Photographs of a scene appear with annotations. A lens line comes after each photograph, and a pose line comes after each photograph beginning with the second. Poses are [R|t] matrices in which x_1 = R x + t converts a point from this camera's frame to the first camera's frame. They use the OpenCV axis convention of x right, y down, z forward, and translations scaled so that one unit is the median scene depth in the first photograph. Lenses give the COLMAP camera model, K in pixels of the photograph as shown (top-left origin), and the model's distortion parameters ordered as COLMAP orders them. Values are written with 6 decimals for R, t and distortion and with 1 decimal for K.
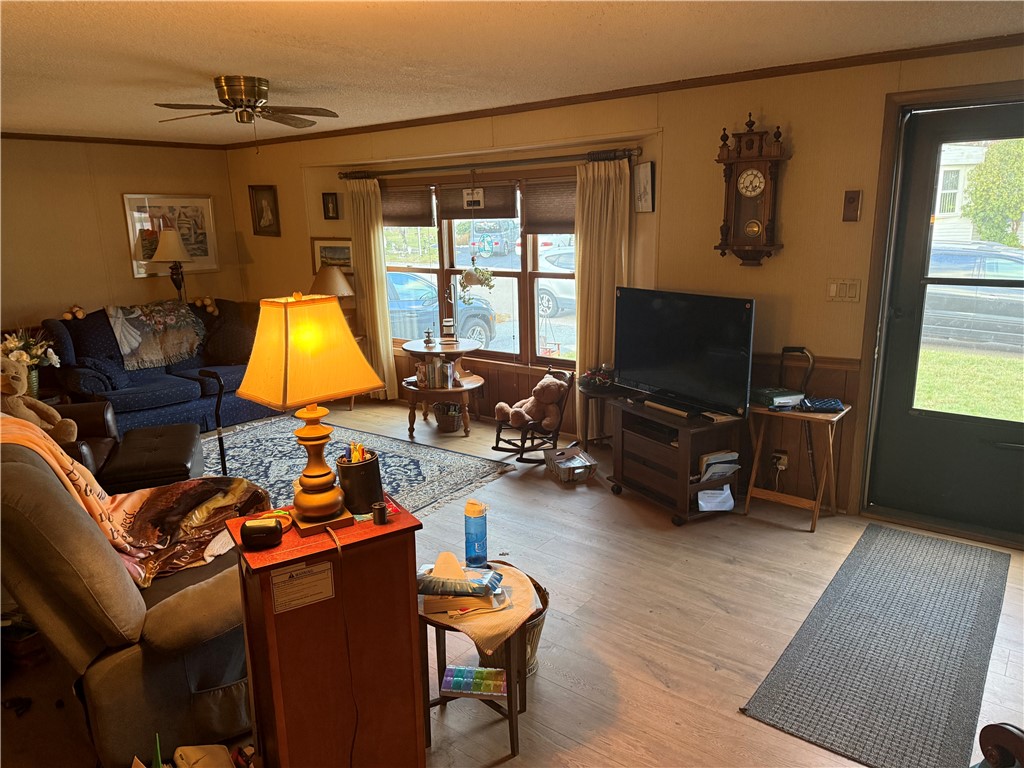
lens RADIAL K [[714.5, 0, 522.2], [0, 714.5, 381.5], [0, 0, 1]] dist [0.011684, -0.007887]
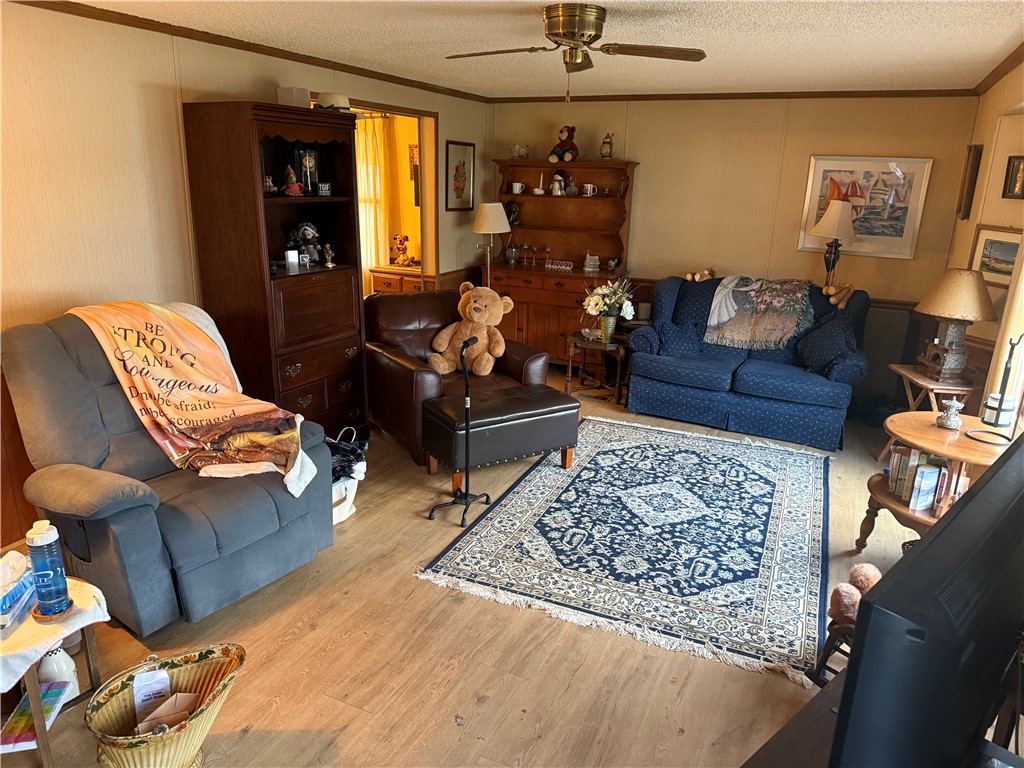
lens RADIAL K [[714.5, 0, 517.0], [0, 714.5, 387.8], [0, 0, 1]] dist [0.011684, -0.007887]
pose [[0.191180, 0.303842, -0.933344, 0.316313], [-0.257744, 0.933054, 0.250953, -0.134121], [0.947111, 0.192587, 0.256694, 0.528170]]
